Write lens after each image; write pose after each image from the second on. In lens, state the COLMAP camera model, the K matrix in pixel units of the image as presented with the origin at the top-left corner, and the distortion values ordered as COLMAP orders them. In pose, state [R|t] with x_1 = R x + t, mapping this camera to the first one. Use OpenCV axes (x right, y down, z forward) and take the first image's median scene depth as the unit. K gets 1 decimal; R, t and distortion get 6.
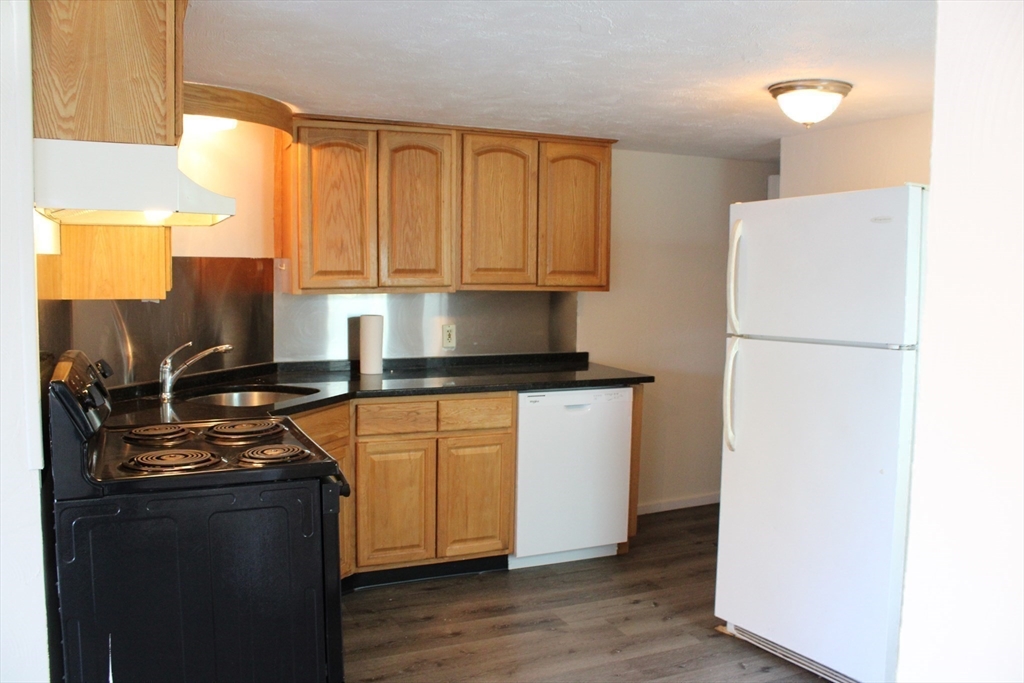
lens RADIAL K [[853.3, 0, 520.6], [0, 853.3, 347.5], [0, 0, 1]] dist [-0.135075, 0.074322]
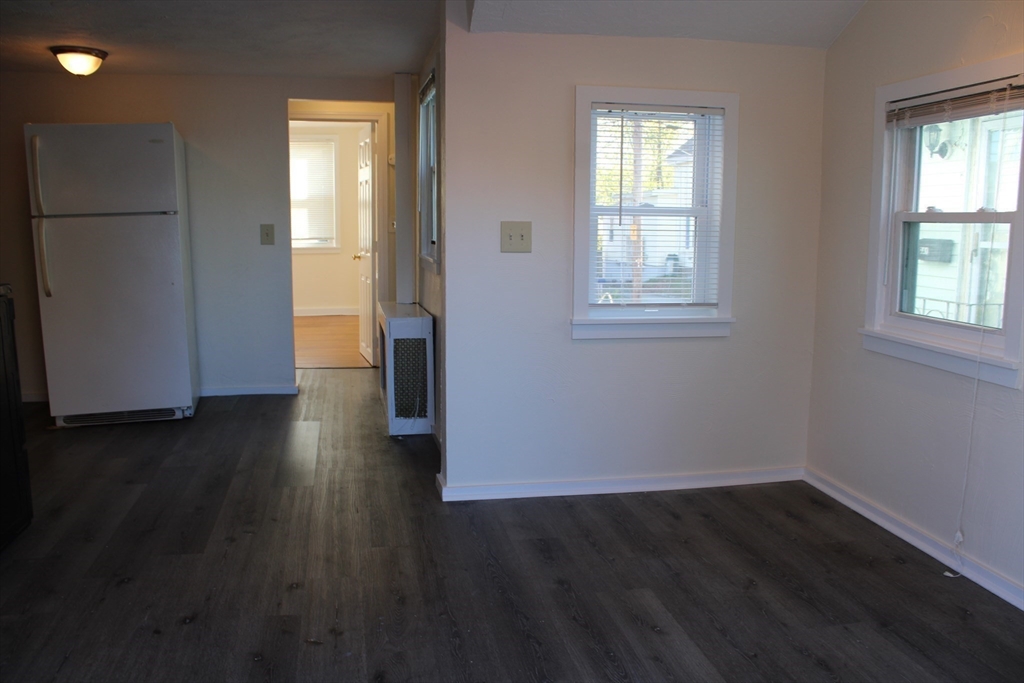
lens RADIAL K [[853.3, 0, 513.6], [0, 853.3, 349.4], [0, 0, 1]] dist [-0.135075, 0.074322]
pose [[0.253580, -0.161074, 0.953809, -0.777914], [0.083584, 0.985999, 0.144288, 0.063630], [-0.963696, 0.043135, 0.263493, -0.116419]]
